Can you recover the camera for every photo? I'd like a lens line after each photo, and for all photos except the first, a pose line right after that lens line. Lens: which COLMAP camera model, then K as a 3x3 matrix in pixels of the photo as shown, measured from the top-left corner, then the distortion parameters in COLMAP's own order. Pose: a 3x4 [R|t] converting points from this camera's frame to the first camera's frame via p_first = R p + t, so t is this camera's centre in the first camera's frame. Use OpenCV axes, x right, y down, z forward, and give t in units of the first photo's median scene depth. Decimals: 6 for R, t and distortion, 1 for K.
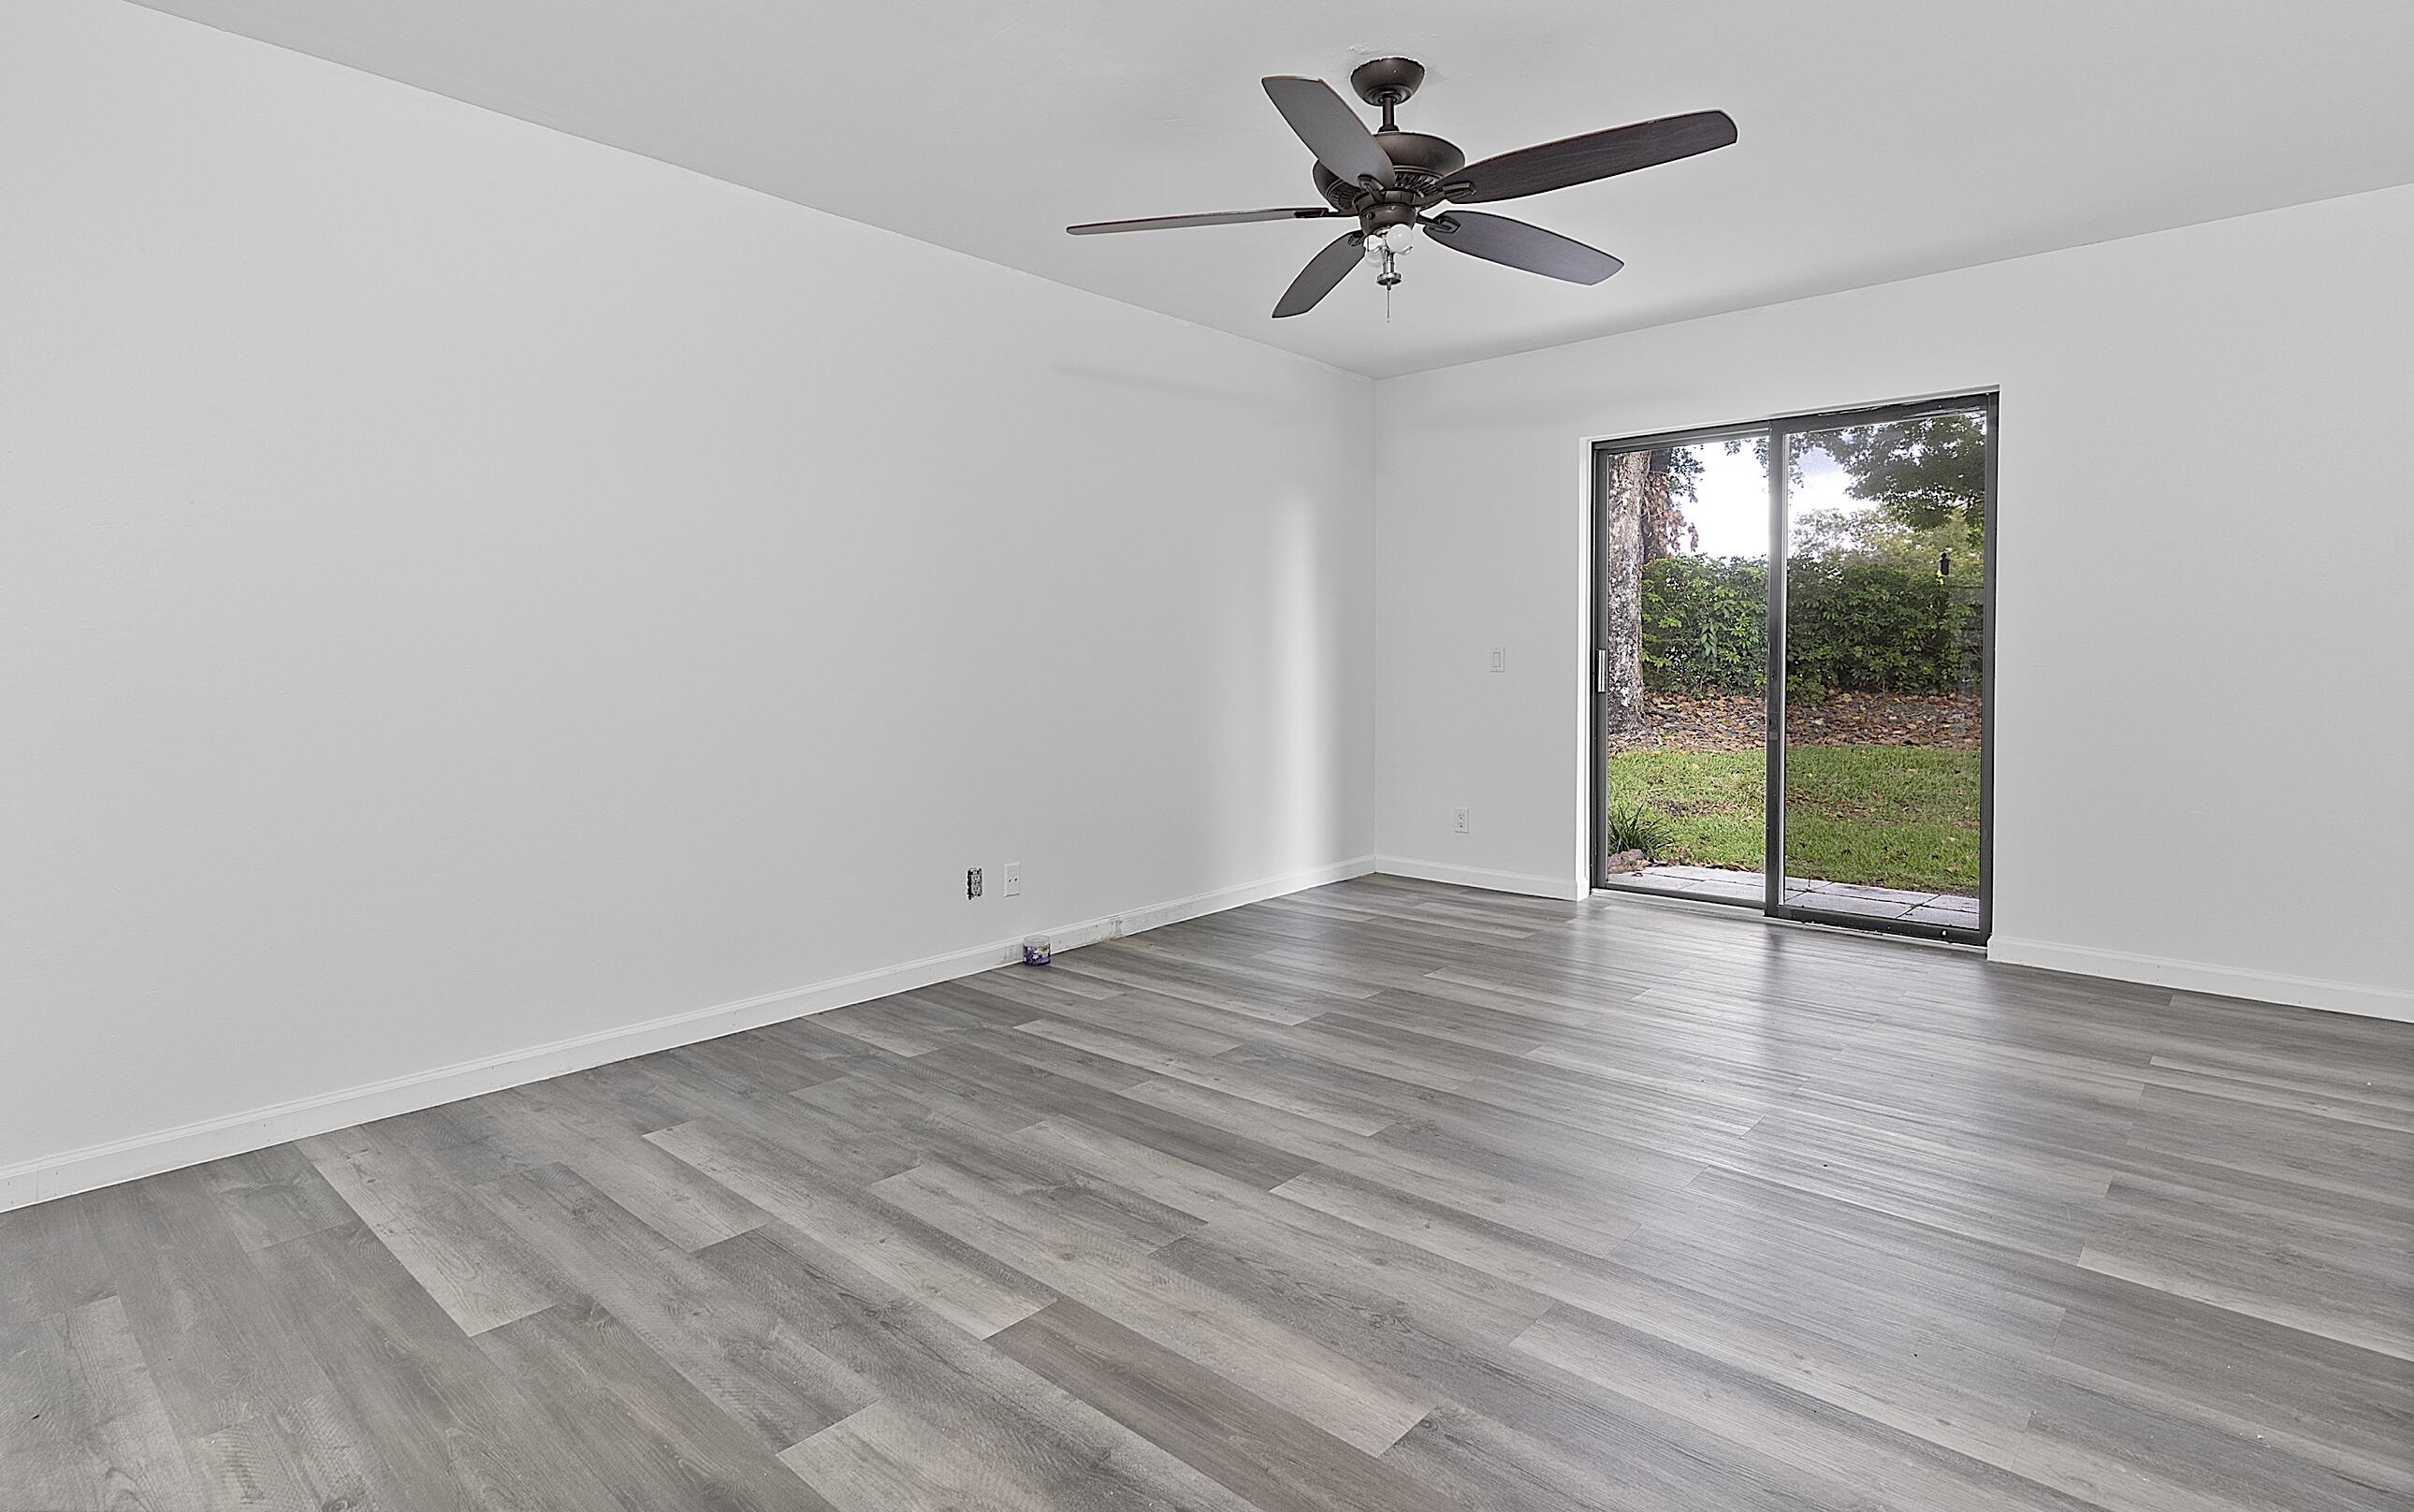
lens RADIAL K [[1342.0, 0, 1206.1], [0, 1342.0, 744.7], [0, 0, 1]] dist [-0.001493, -0.000568]
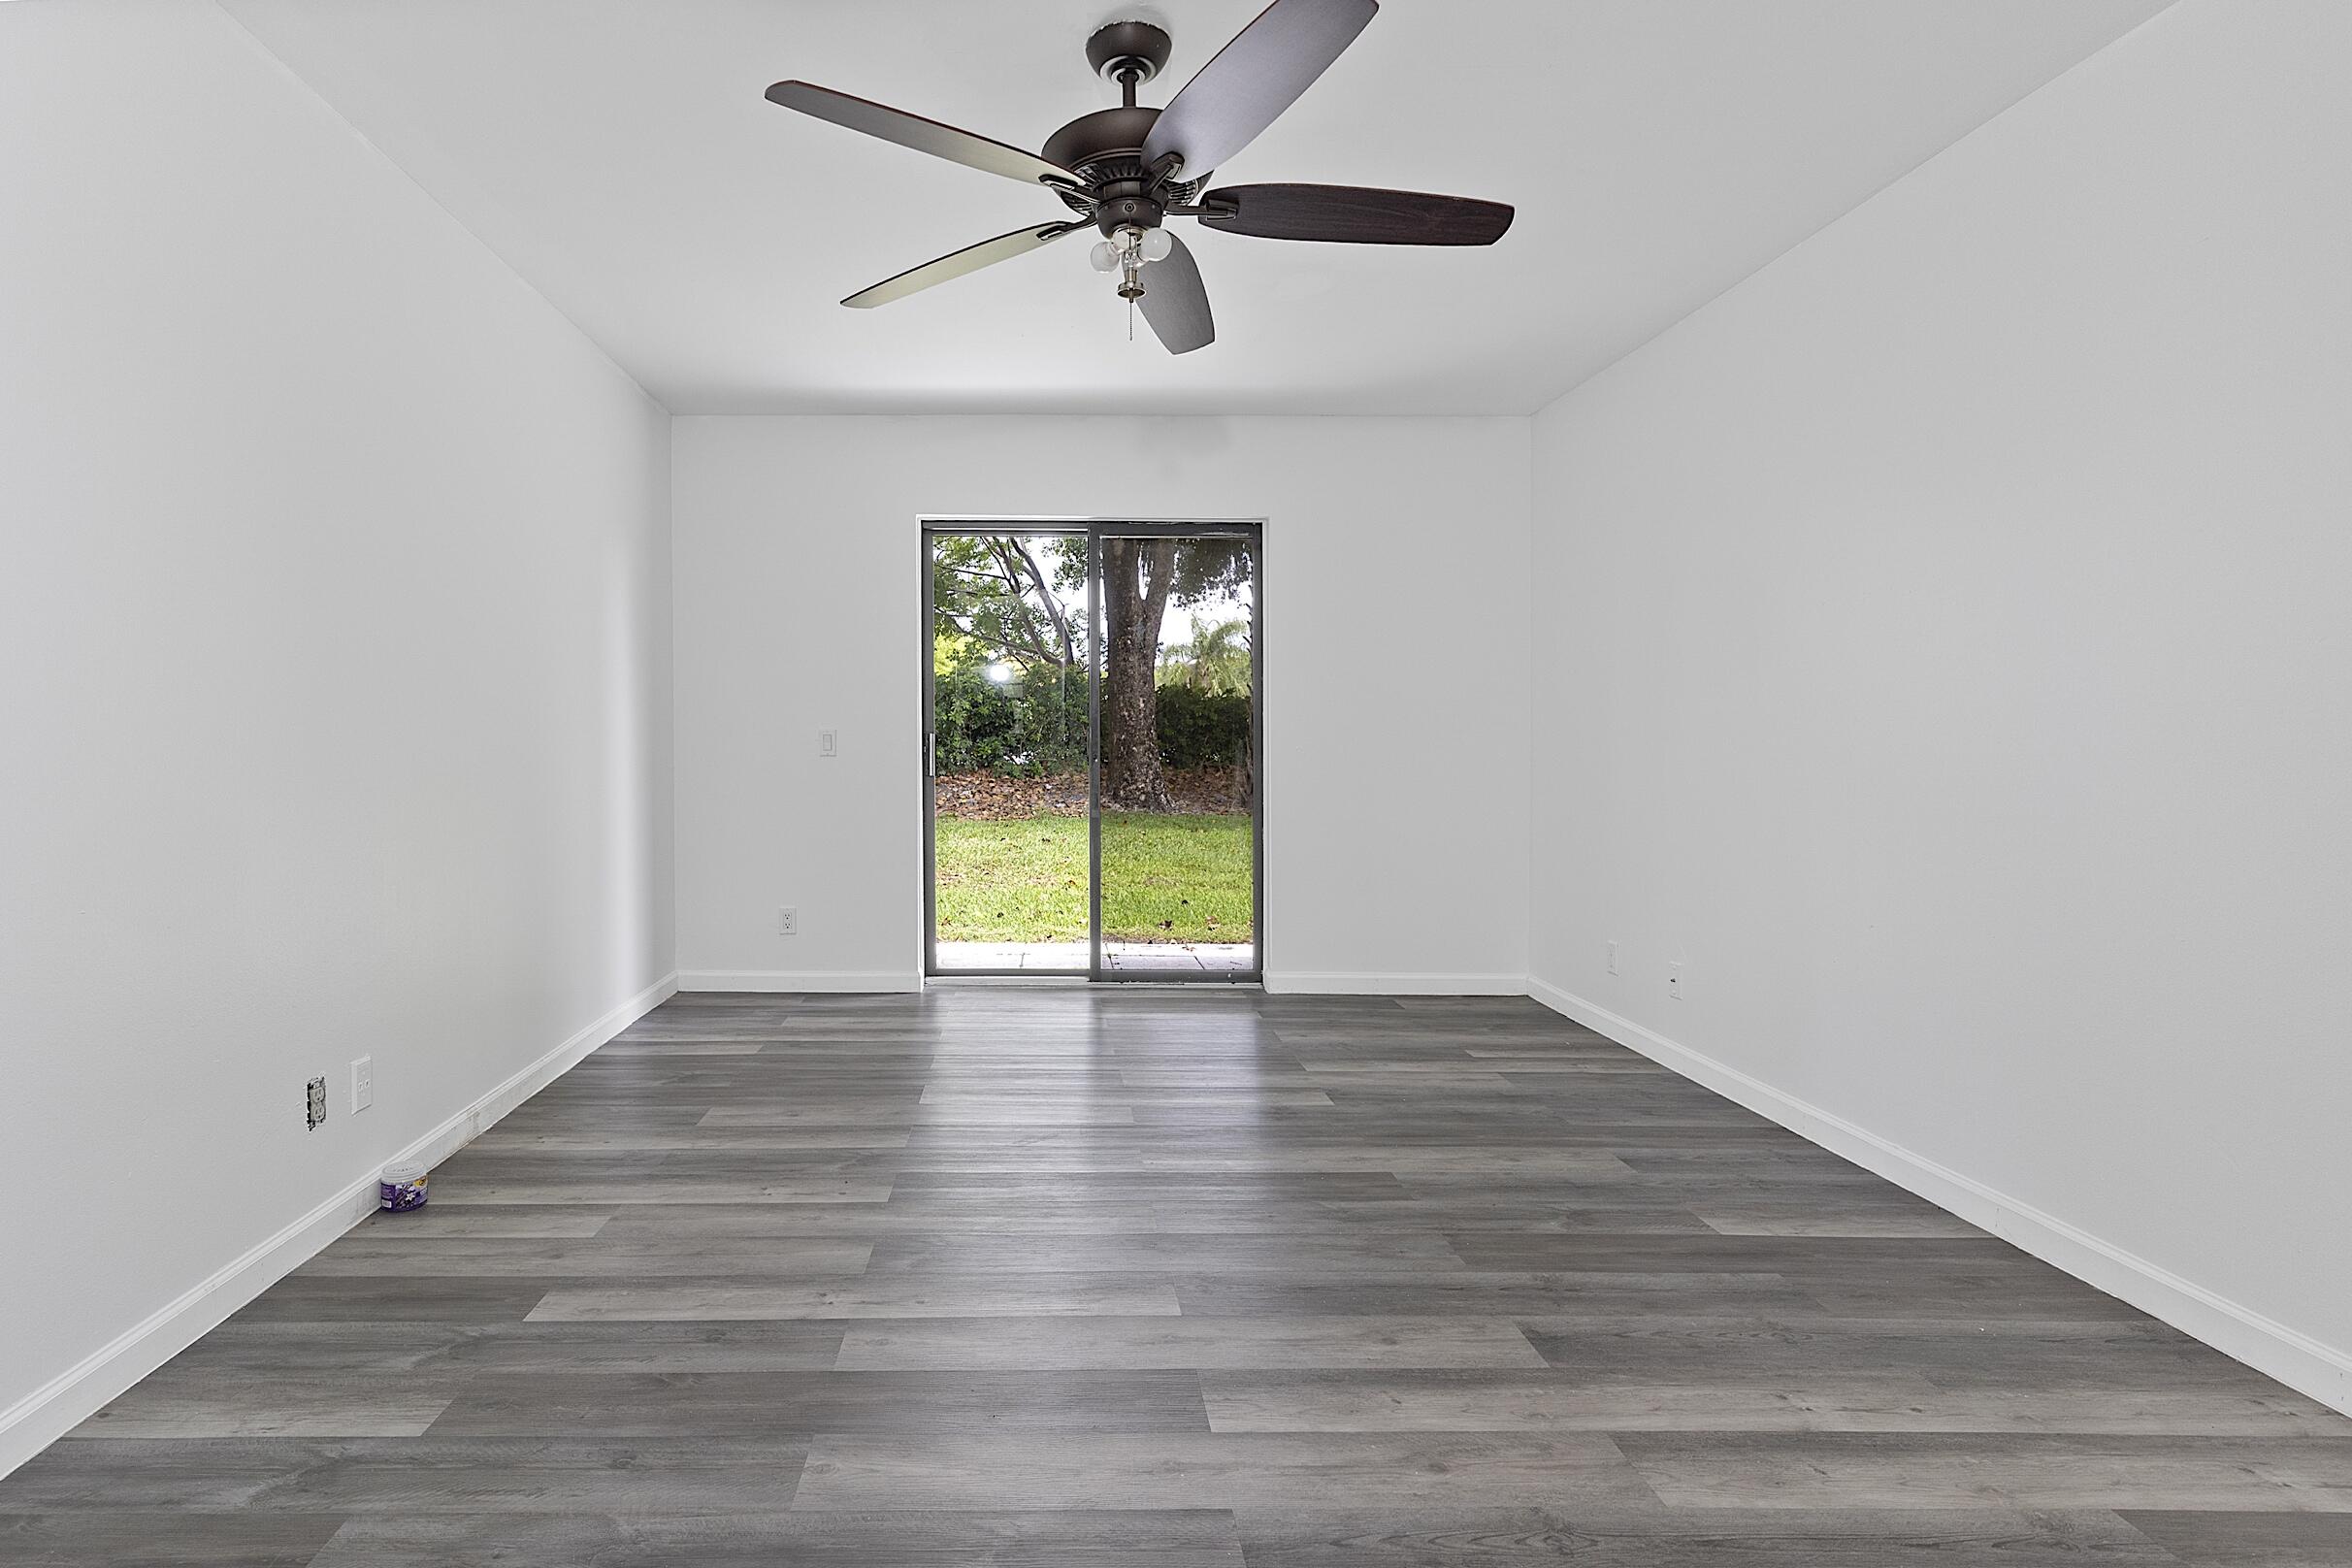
lens RADIAL K [[1228.9, 0, 1176.0], [0, 1228.9, 784.0], [0, 0, 1]] dist [-0.000721, 0.001793]
pose [[0.710762, -0.022152, 0.703084, -0.295235], [0.045716, 0.998846, -0.014745, -0.016846], [-0.701945, 0.042623, 0.710954, 0.328637]]
